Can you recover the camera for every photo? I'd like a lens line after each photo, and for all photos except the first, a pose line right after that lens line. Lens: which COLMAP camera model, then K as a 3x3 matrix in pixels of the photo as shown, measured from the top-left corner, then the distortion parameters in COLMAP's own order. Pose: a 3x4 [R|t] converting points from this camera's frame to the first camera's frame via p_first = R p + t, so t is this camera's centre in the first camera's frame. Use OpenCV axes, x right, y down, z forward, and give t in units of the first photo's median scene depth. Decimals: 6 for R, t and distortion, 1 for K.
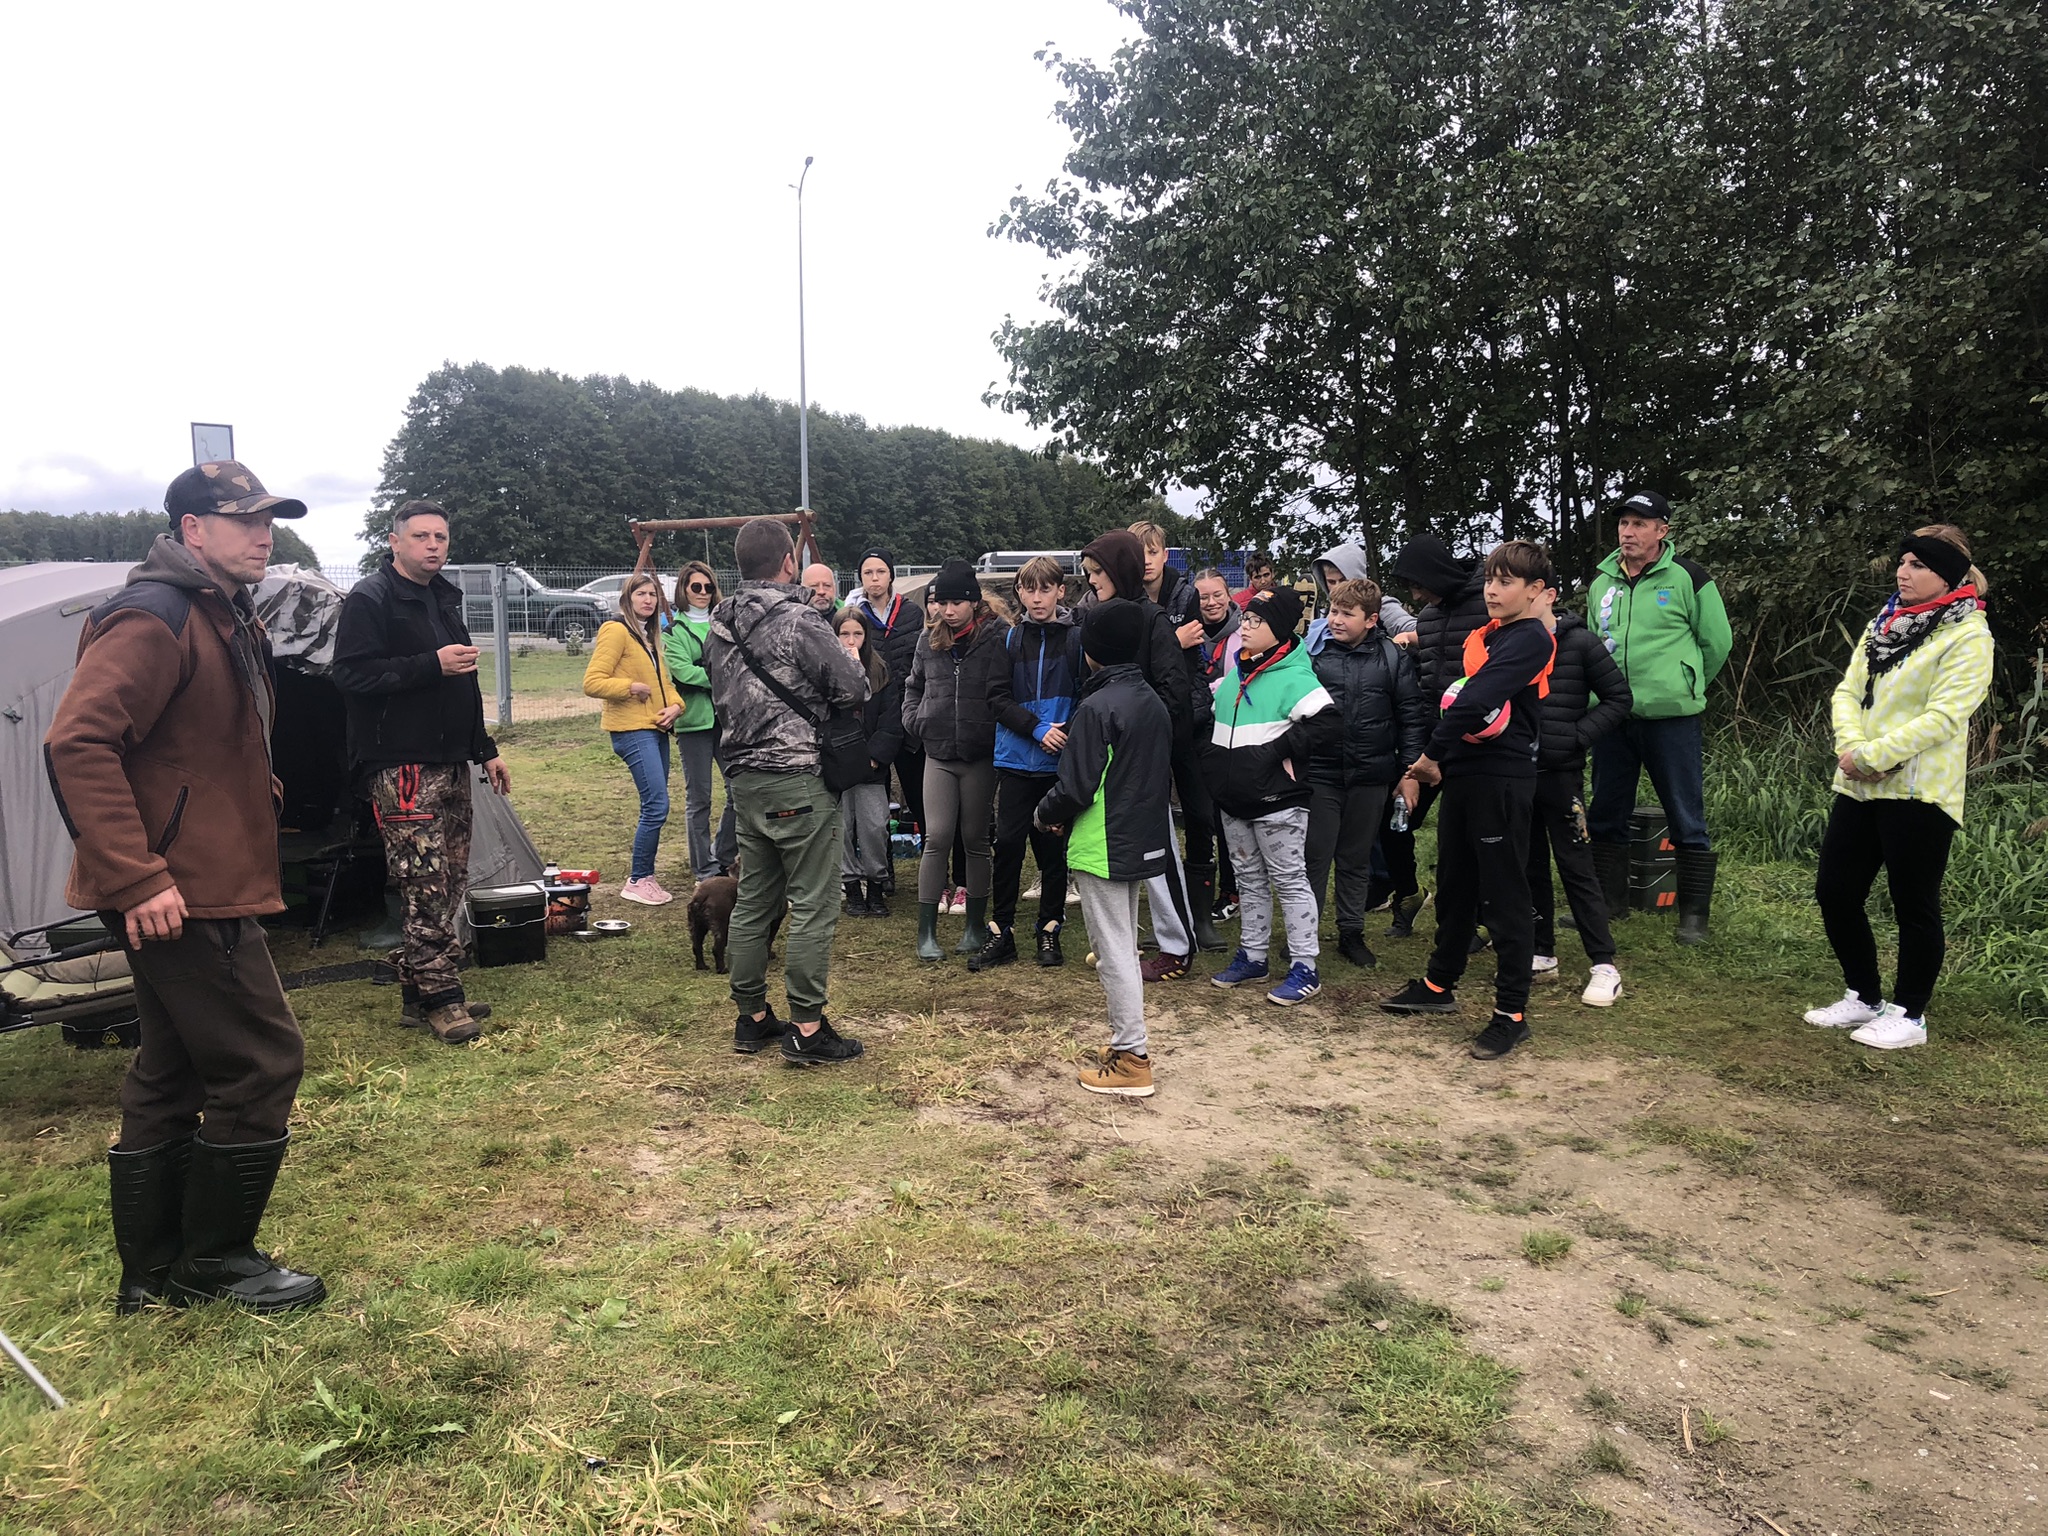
lens RADIAL K [[1637.9, 0, 1024.0], [0, 1637.9, 768.0], [0, 0, 1]] dist [0.002905, 0.004884]
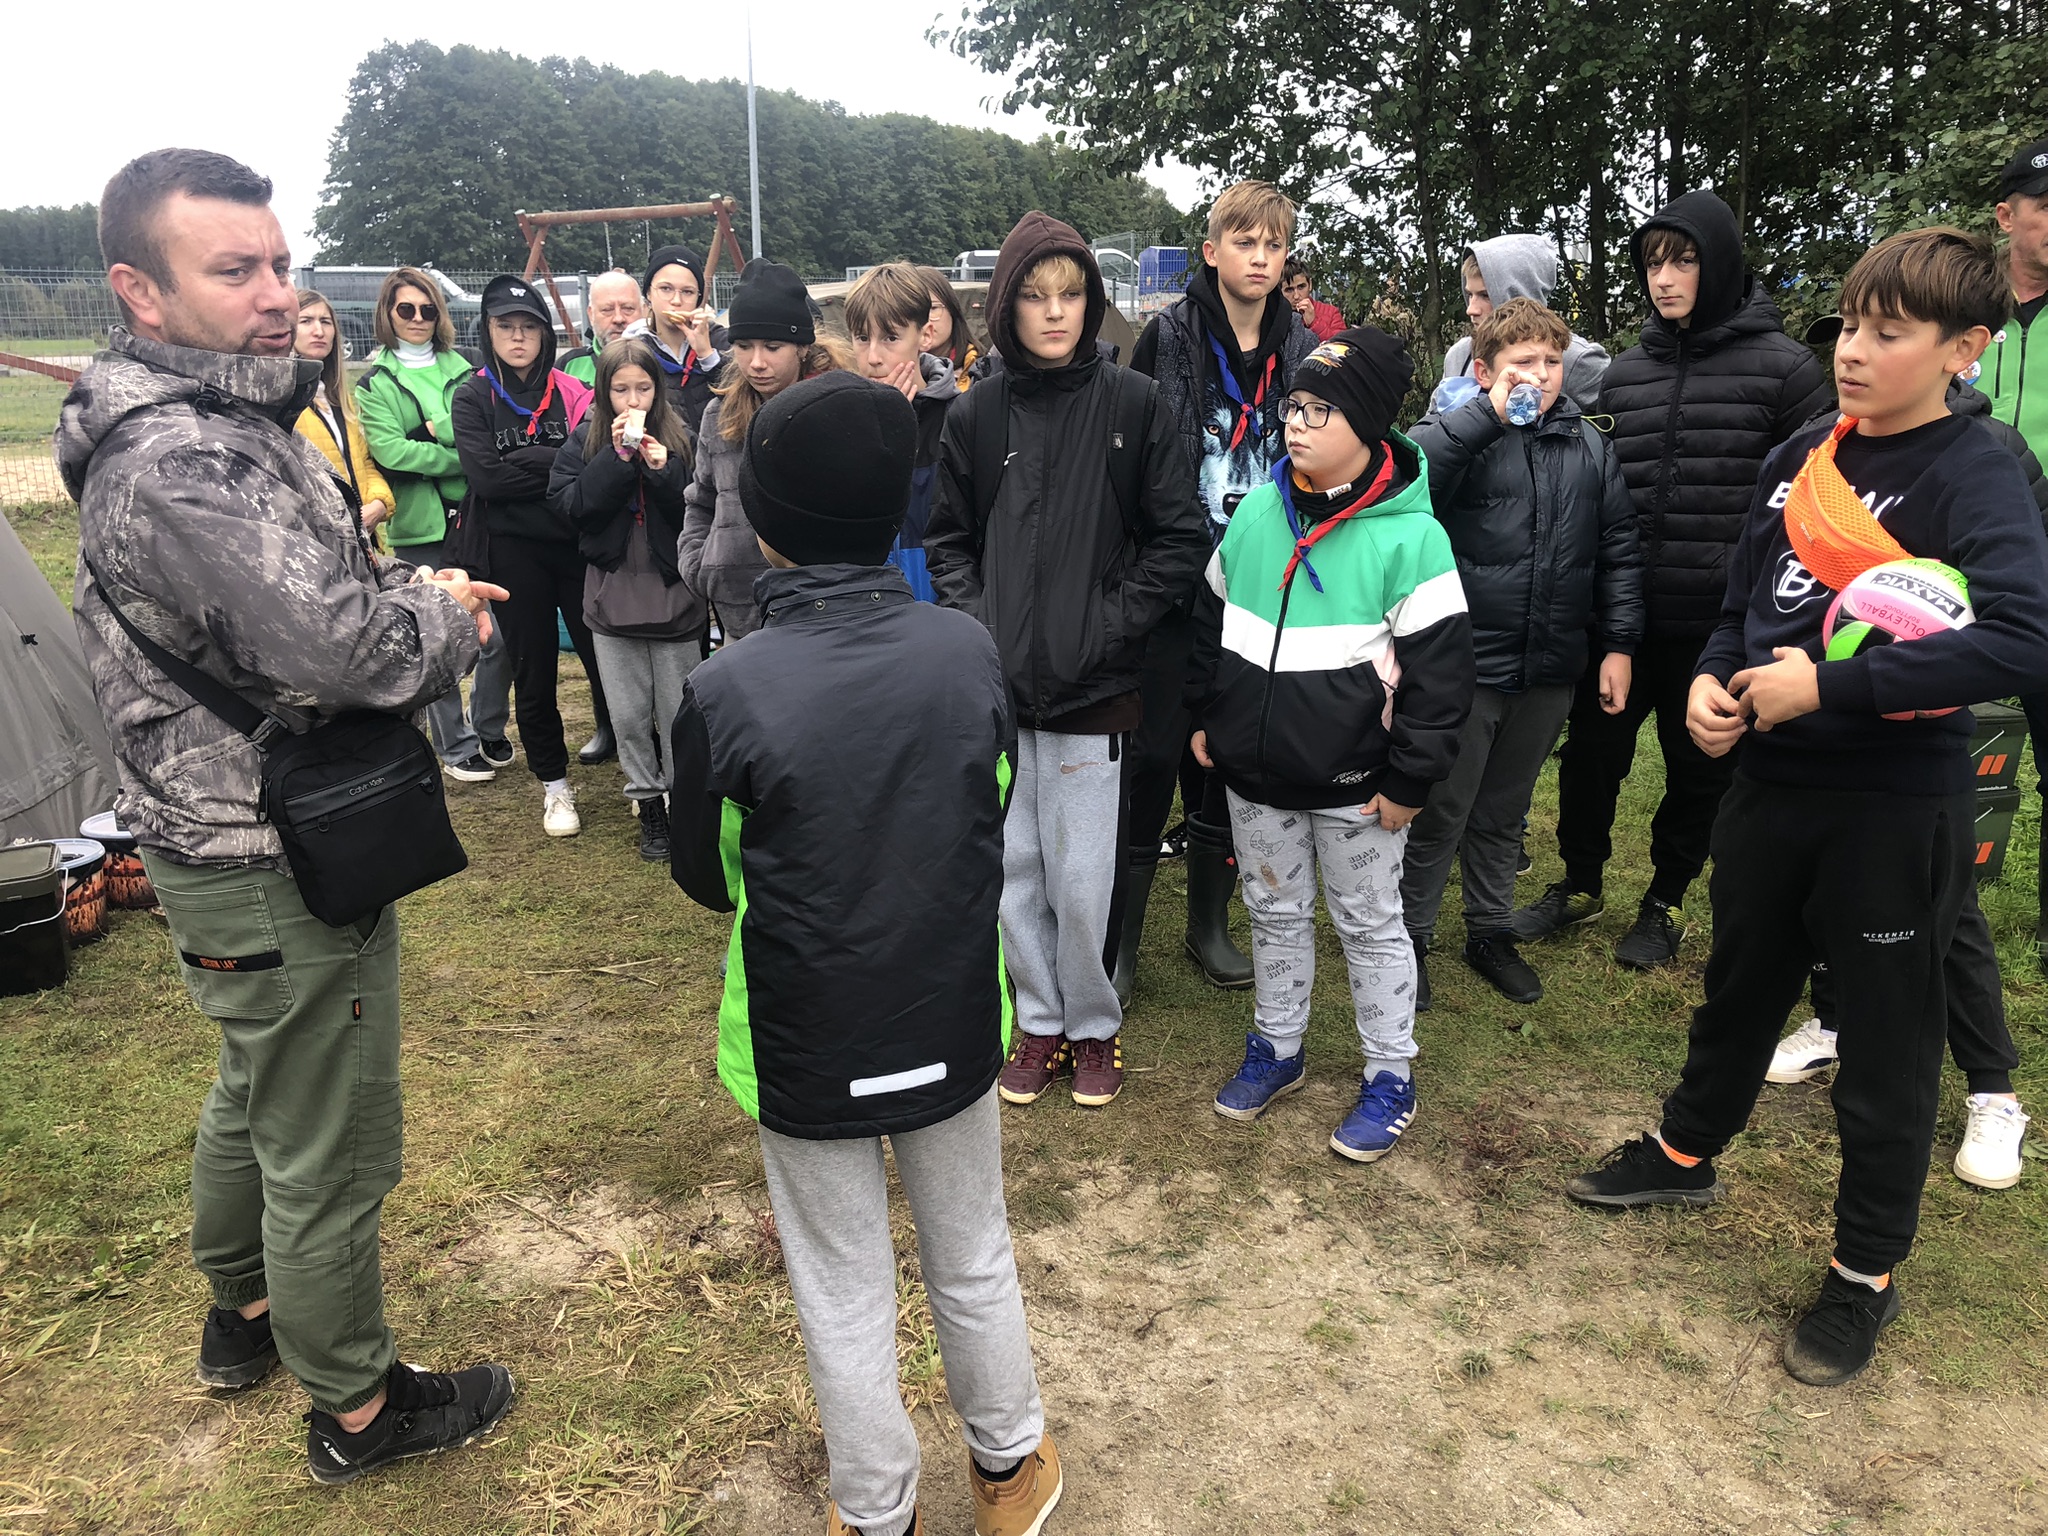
lens RADIAL K [[1680.3, 0, 1024.0], [0, 1680.3, 768.0], [0, 0, 1]] dist [-0.043050, 0.065057]
pose [[0.999987, 0.000486, 0.005100, 0.016672], [-0.001333, 0.985877, 0.167464, -0.023585], [-0.004947, -0.167469, 0.985865, 0.177194]]
